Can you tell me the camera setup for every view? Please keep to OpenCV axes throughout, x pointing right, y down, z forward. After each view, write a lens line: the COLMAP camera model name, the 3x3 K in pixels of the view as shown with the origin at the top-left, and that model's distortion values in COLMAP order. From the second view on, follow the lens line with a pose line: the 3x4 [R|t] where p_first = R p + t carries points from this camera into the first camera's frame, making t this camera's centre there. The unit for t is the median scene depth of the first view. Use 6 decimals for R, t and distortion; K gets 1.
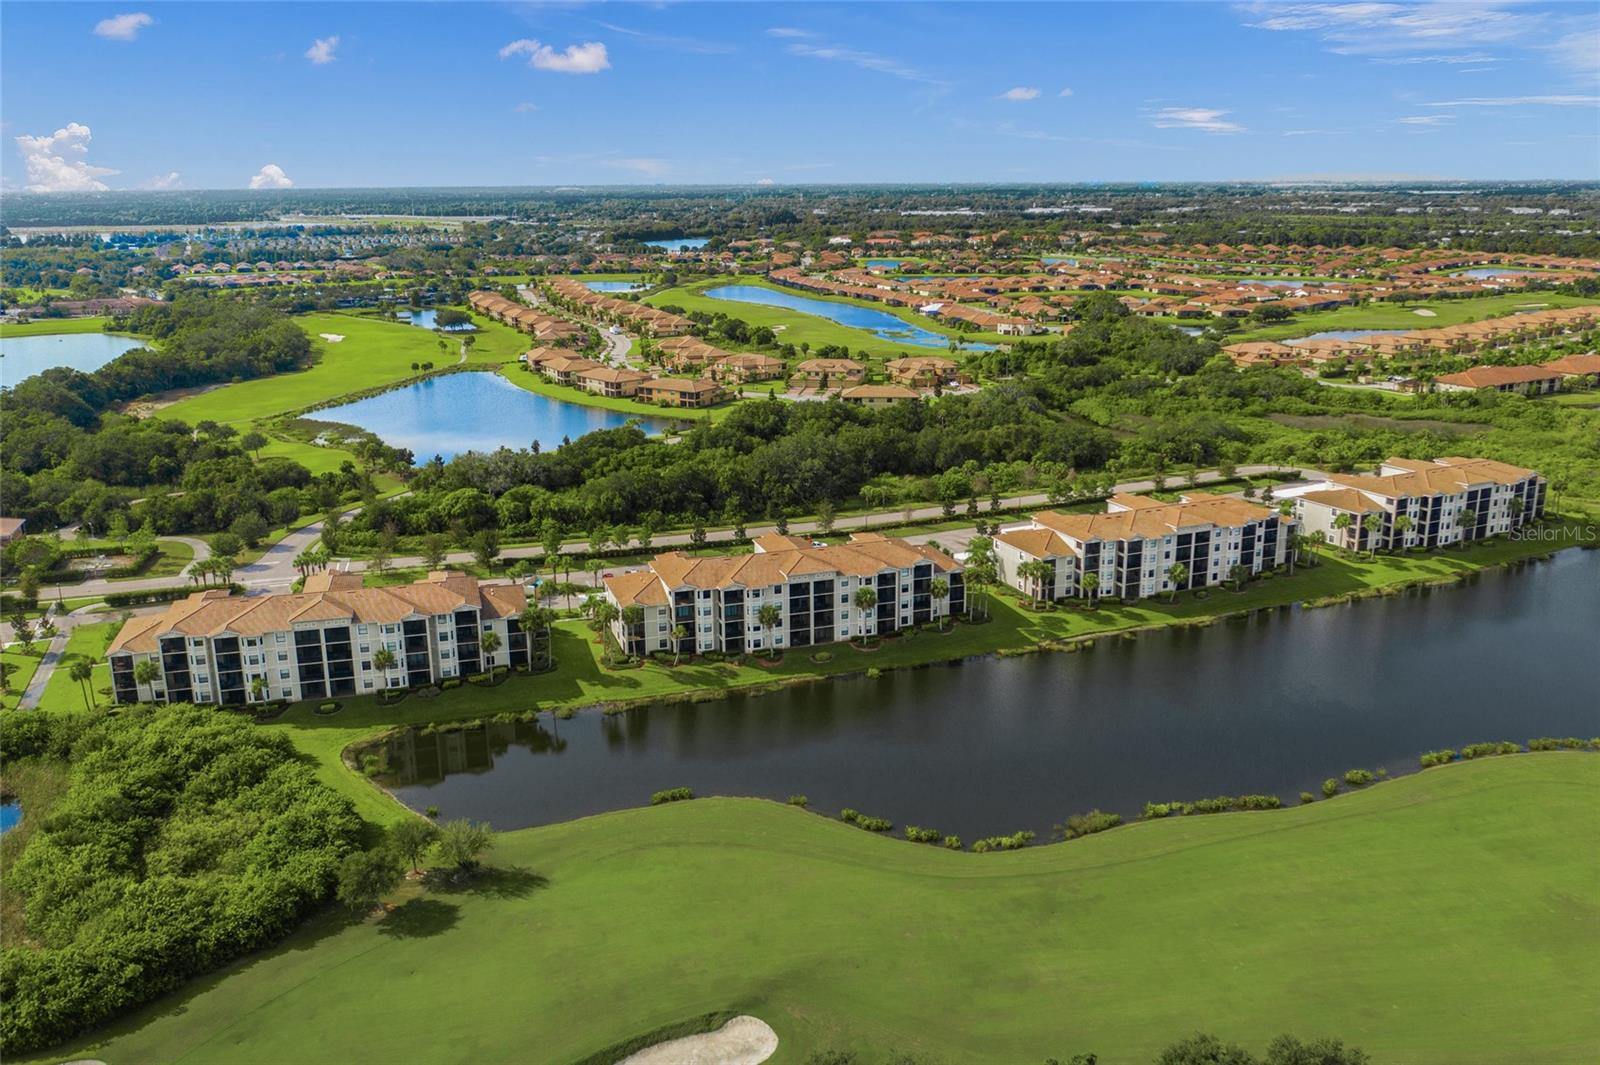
lens RADIAL K [[1293.6, 0, 795.7], [0, 1293.6, 528.2], [0, 0, 1]] dist [-0.015397, 0.009707]
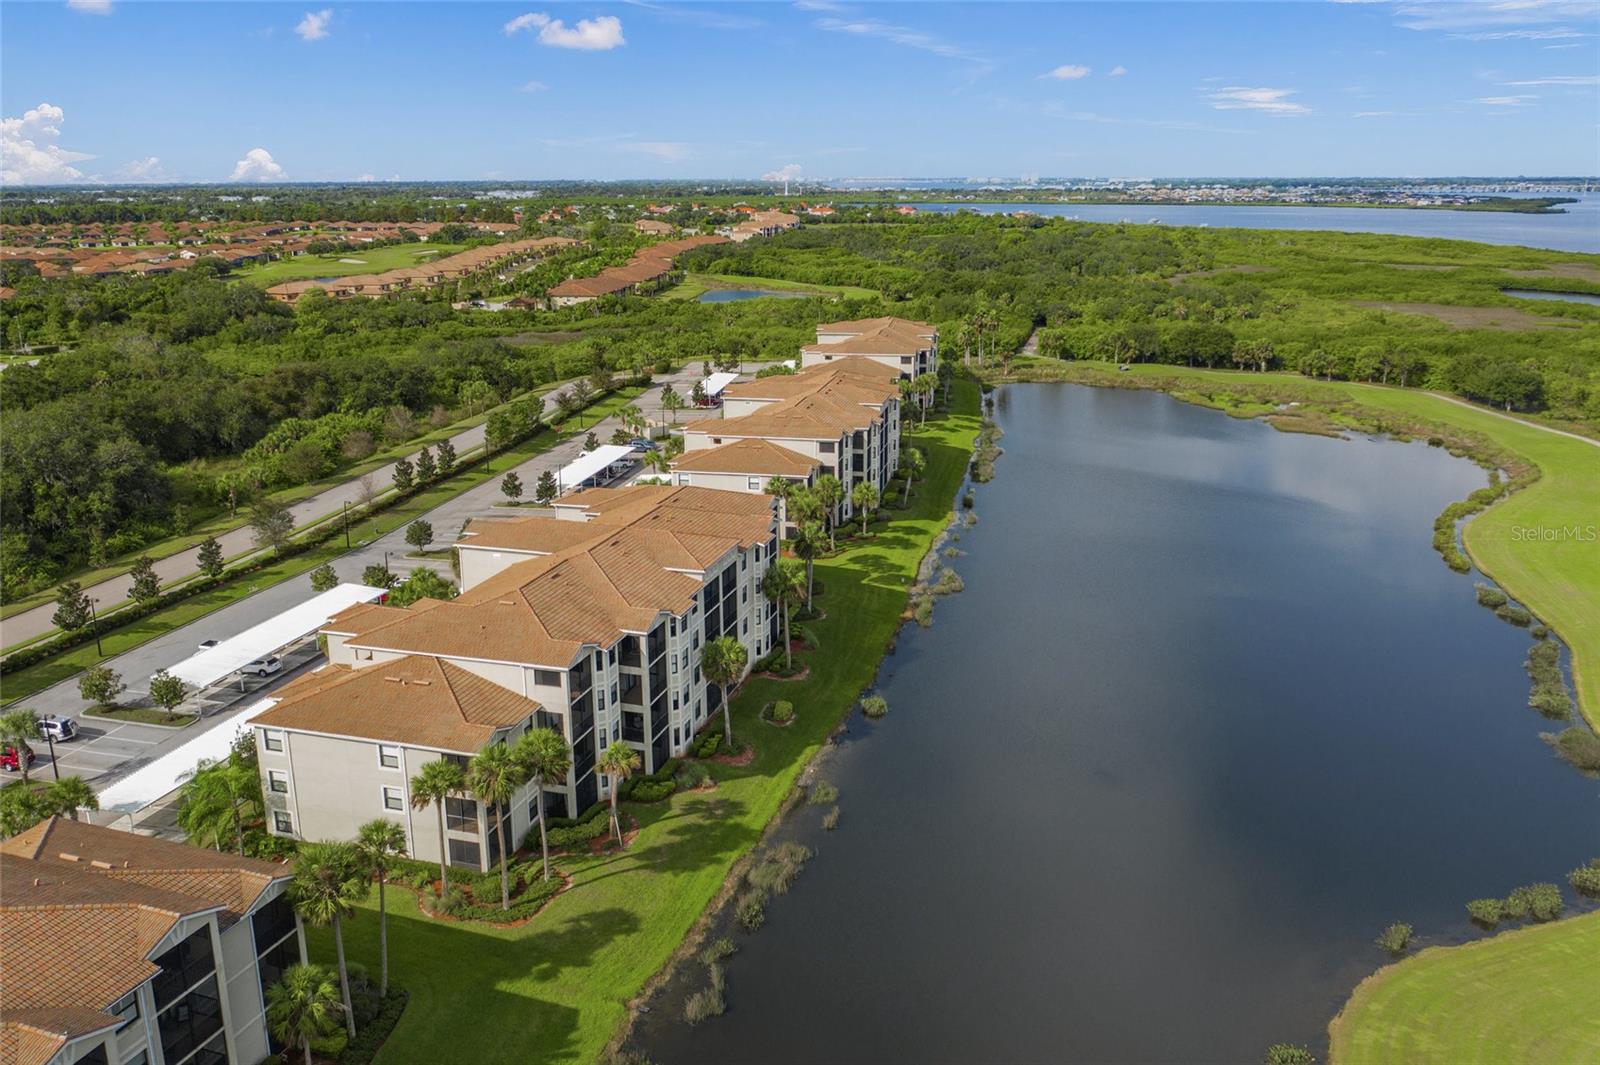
lens RADIAL K [[1293.6, 0, 795.7], [0, 1293.6, 528.2], [0, 0, 1]] dist [-0.015397, 0.009707]
pose [[0.577736, -0.210103, 0.788719, -0.312413], [0.214514, 0.971418, 0.101640, -0.016833], [-0.787531, 0.110470, 0.606293, 0.602305]]
